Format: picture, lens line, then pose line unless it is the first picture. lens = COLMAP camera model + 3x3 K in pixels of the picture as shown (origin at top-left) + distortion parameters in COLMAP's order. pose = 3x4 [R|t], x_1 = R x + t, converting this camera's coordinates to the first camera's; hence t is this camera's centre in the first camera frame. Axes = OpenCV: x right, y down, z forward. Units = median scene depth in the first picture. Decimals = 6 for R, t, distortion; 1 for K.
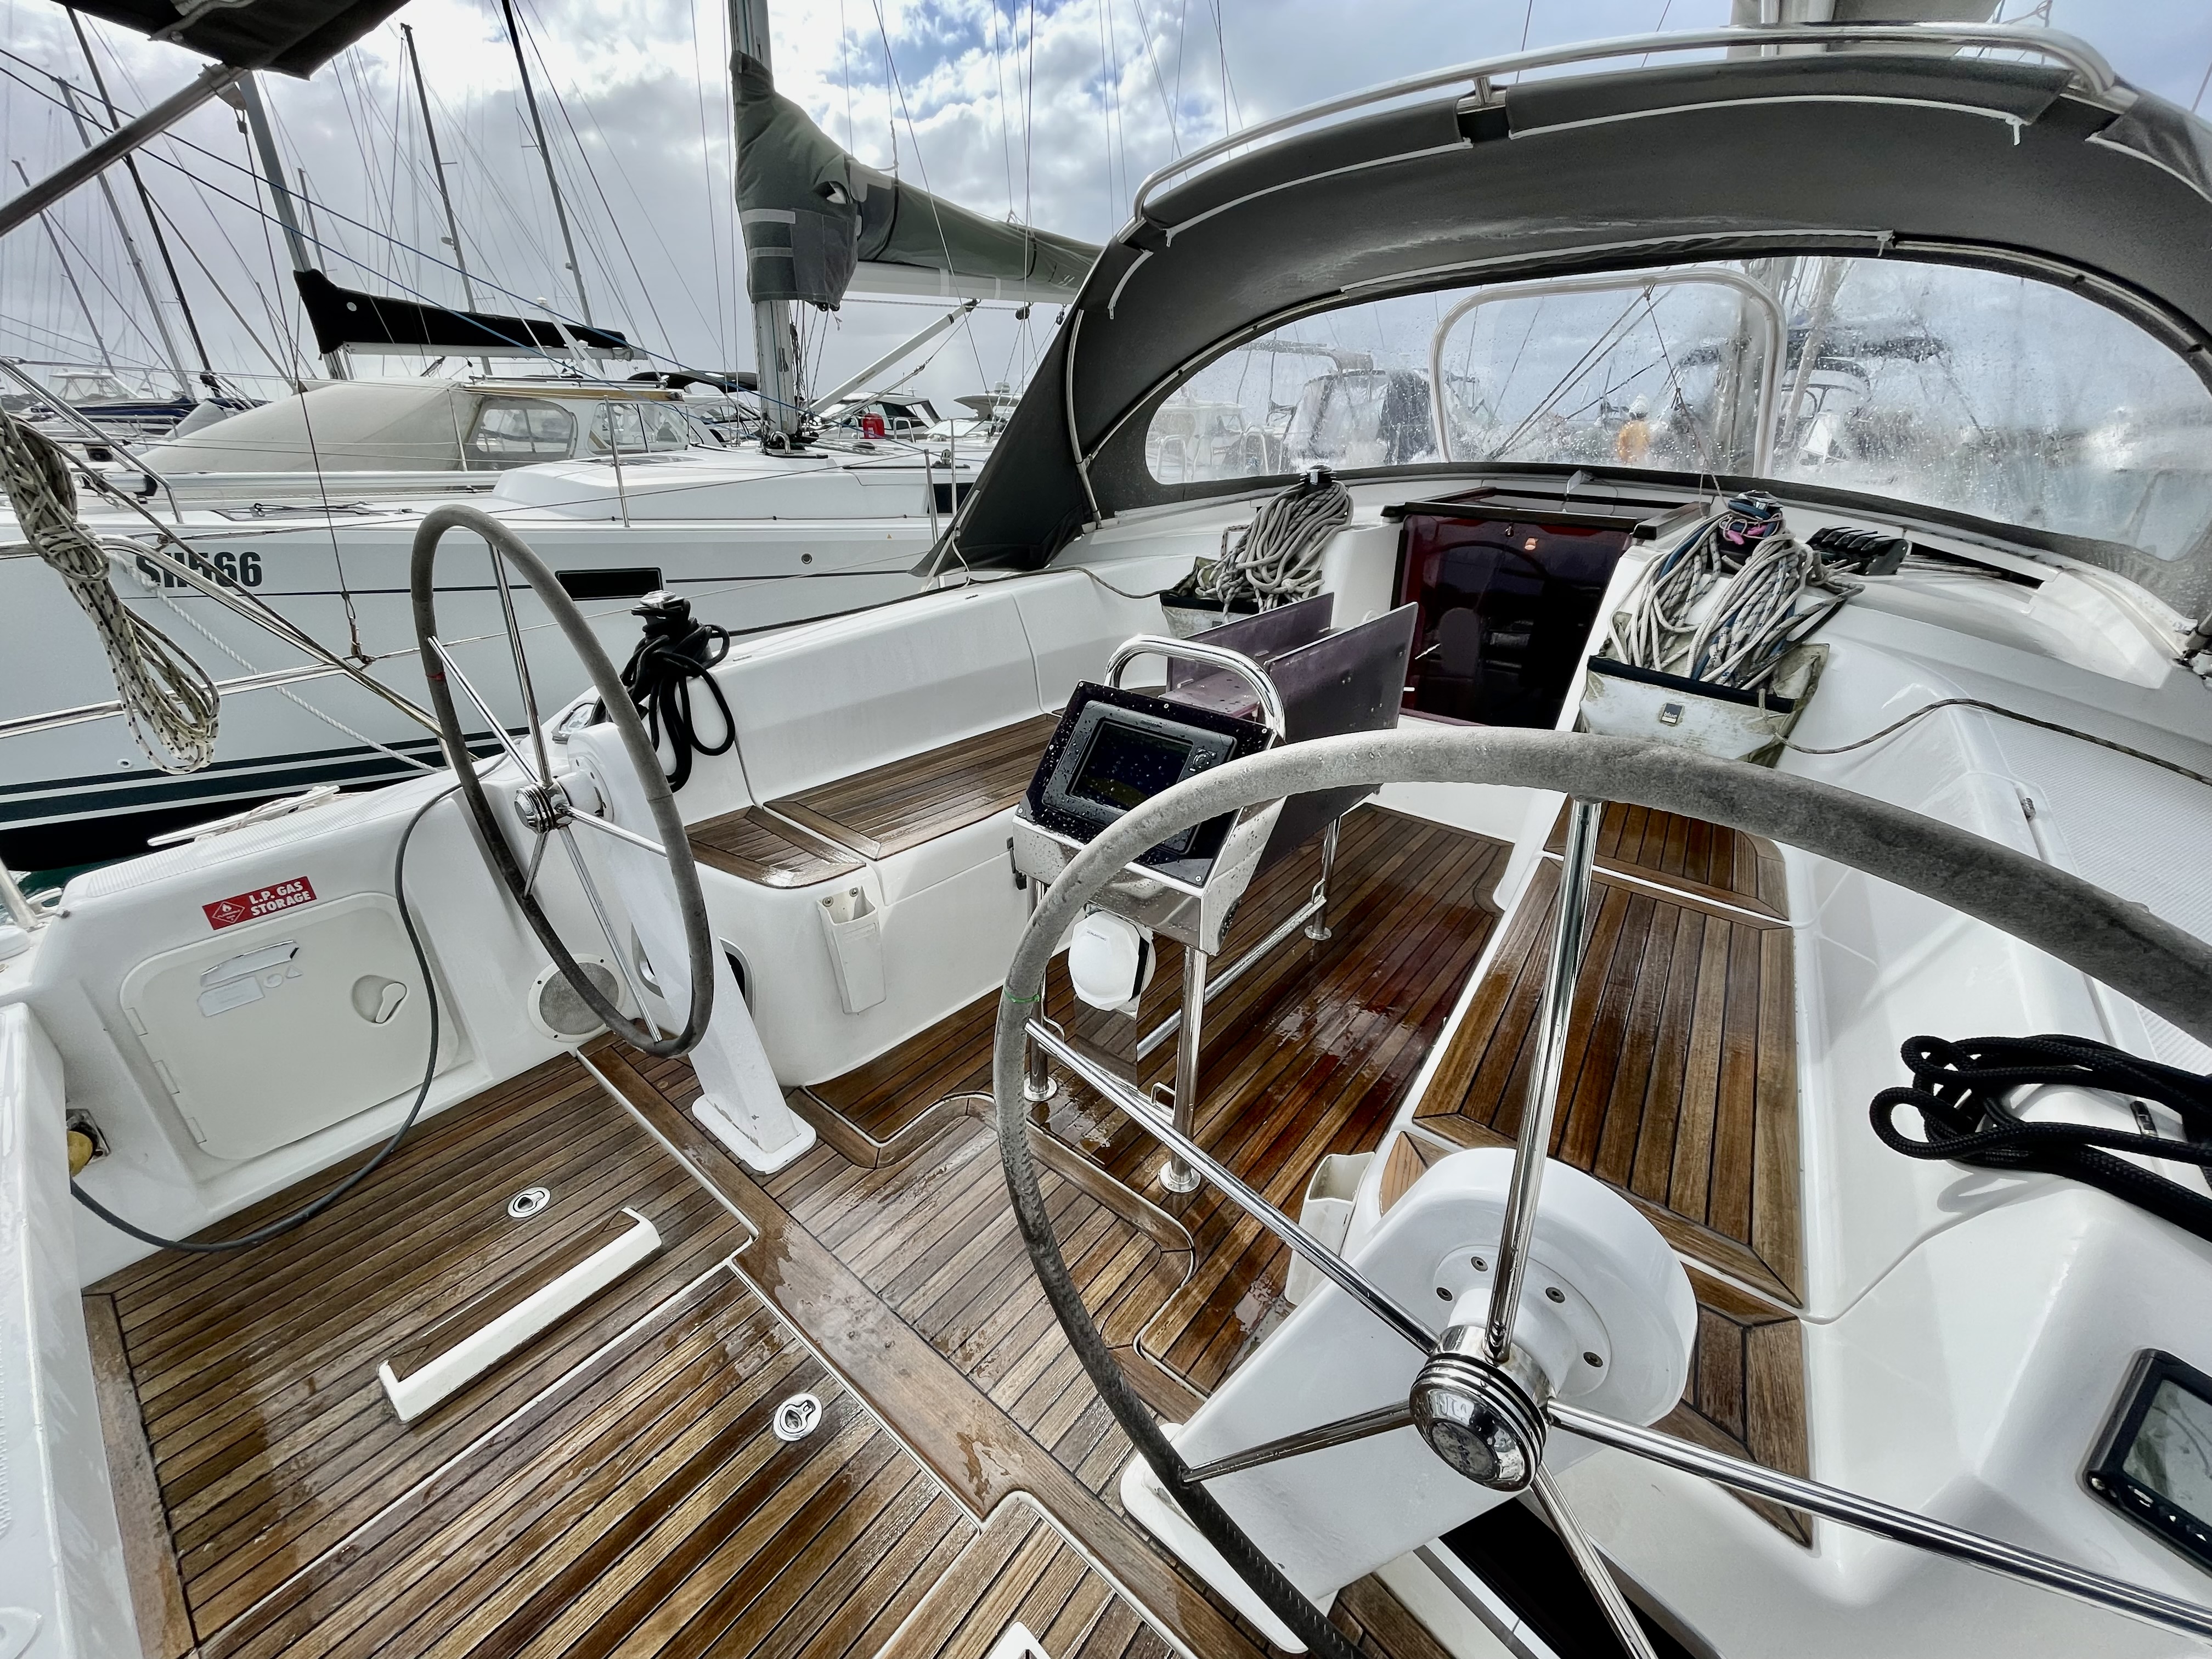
lens RADIAL K [[884.4, 0, 1106.0], [0, 884.4, 829.5], [0, 0, 1]] dist [0.001012, 0.000640]
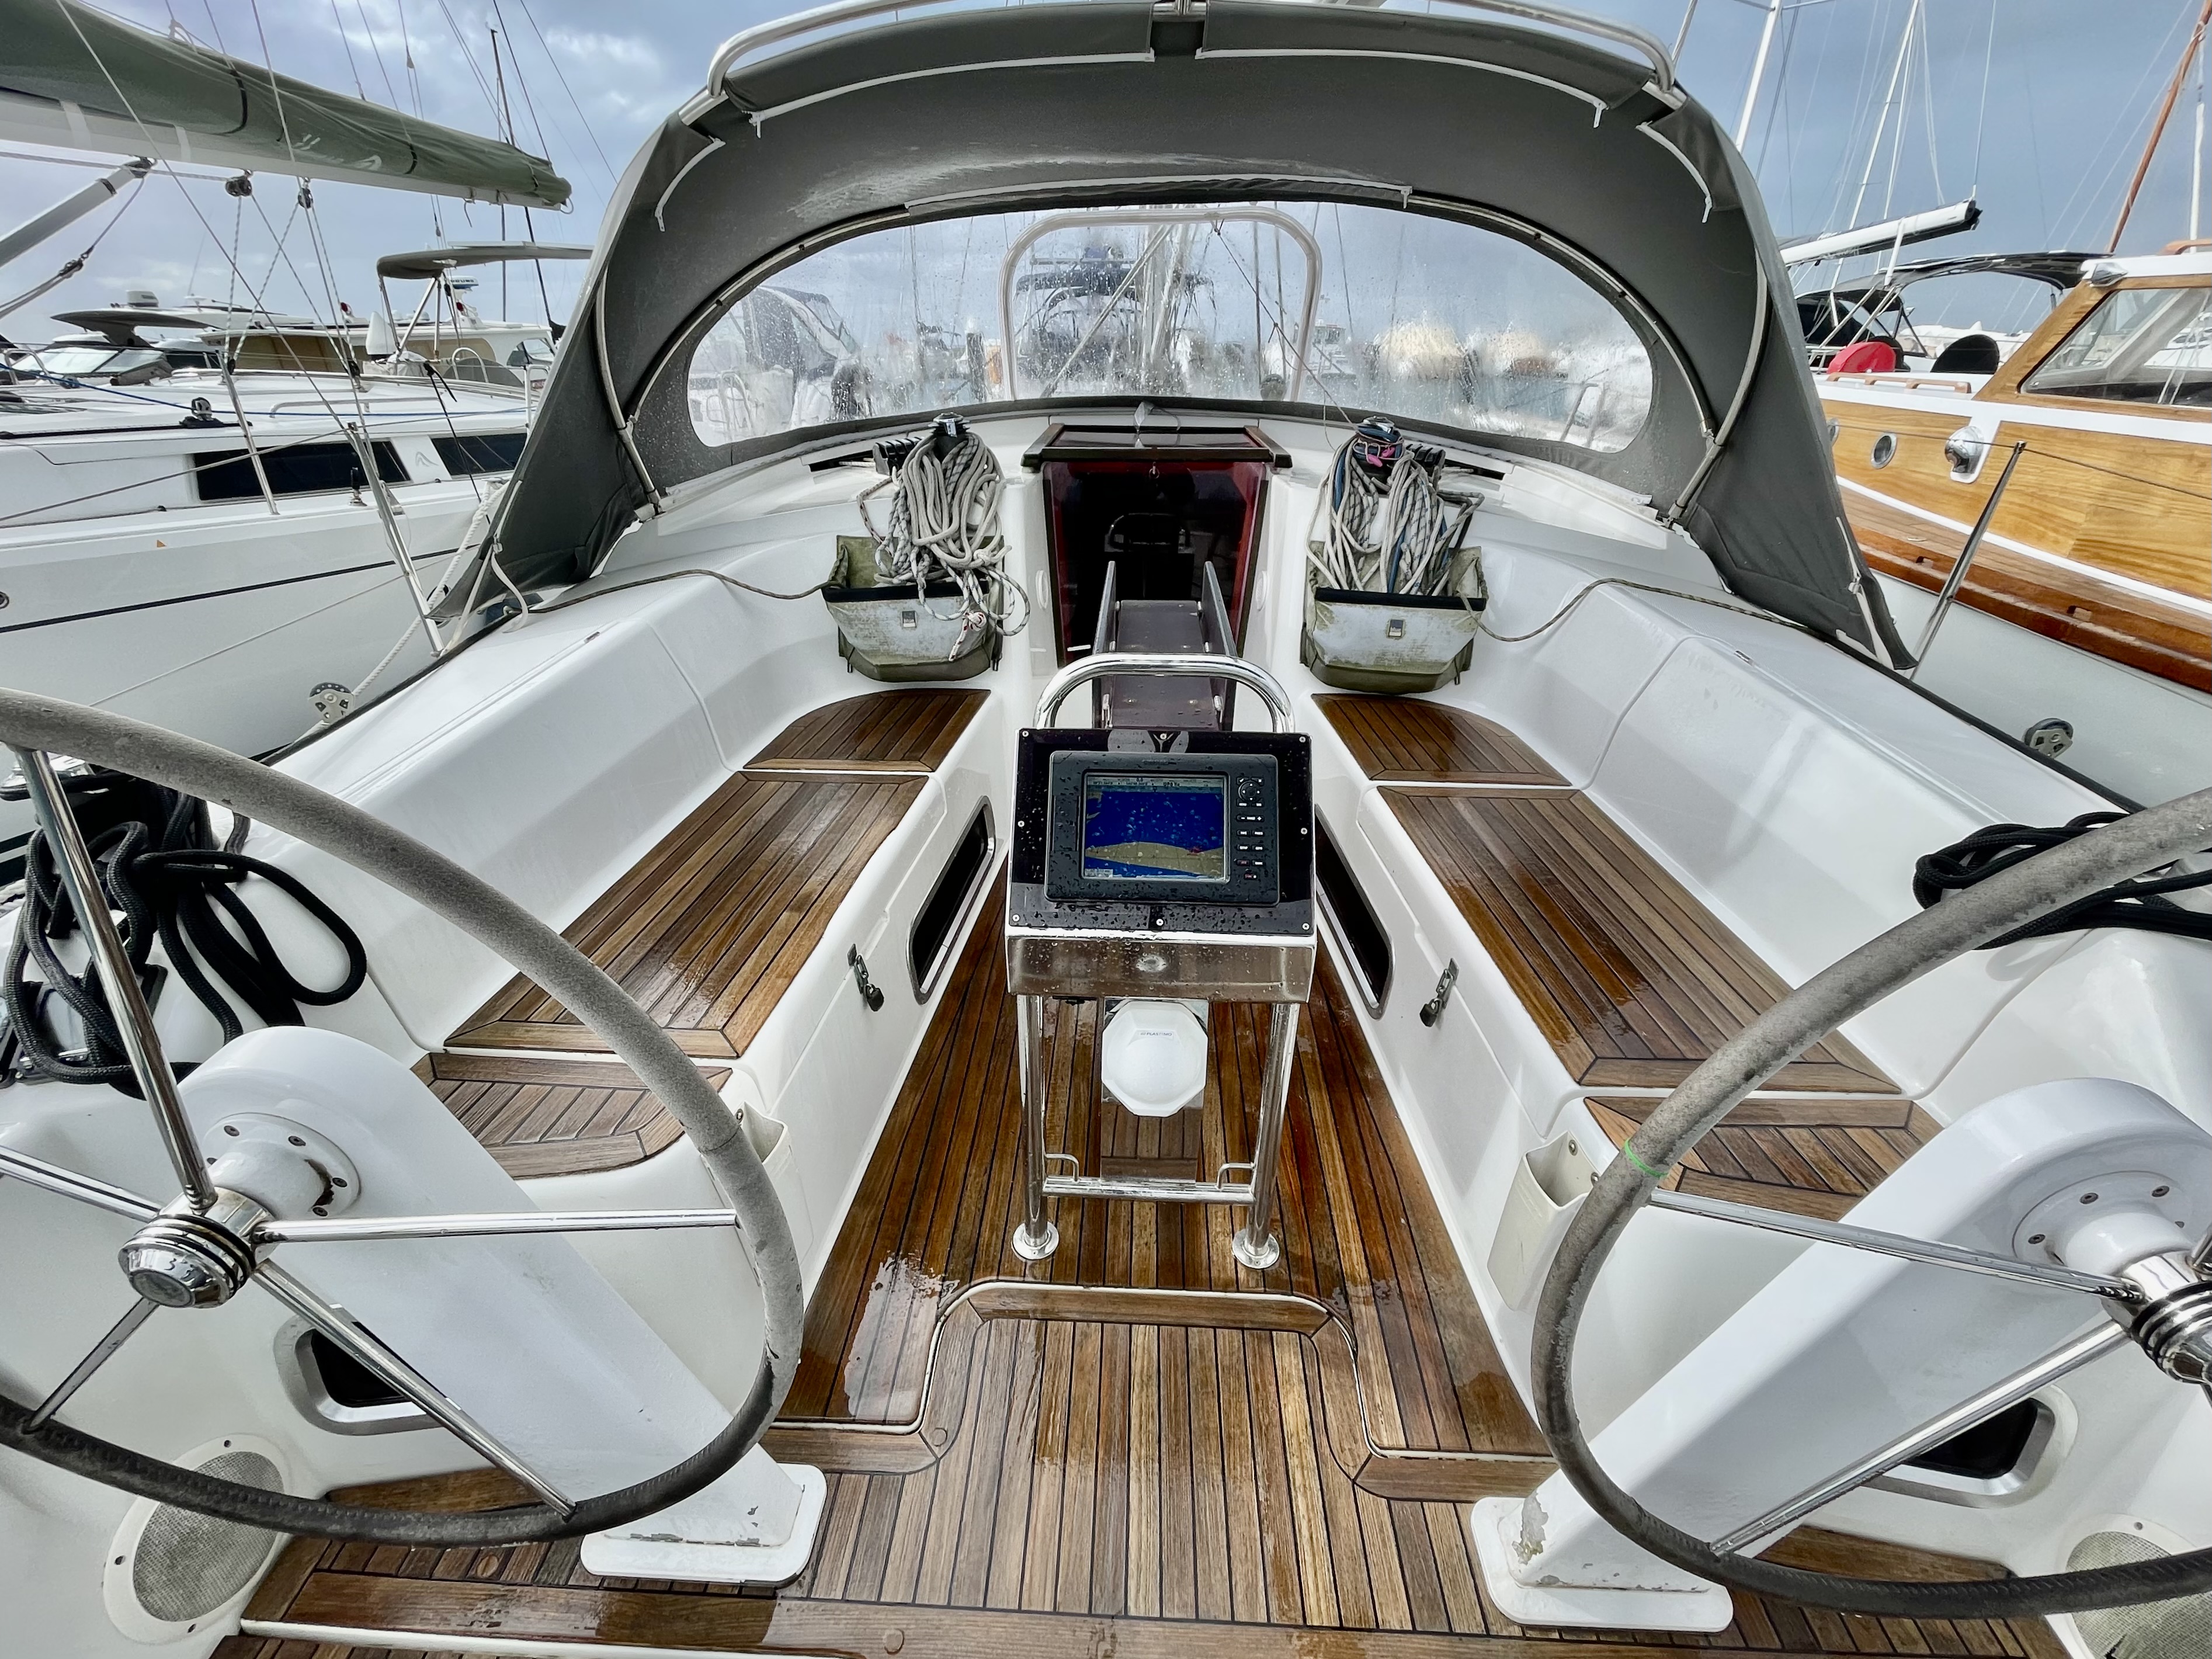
lens RADIAL K [[932.6, 0, 1106.0], [0, 932.6, 829.5], [0, 0, 1]] dist [-0.007807, 0.005293]
pose [[0.802629, -0.290420, 0.521002, -0.307004], [0.265594, 0.956104, 0.123797, -0.123292], [-0.534085, 0.039013, 0.844530, 0.213340]]
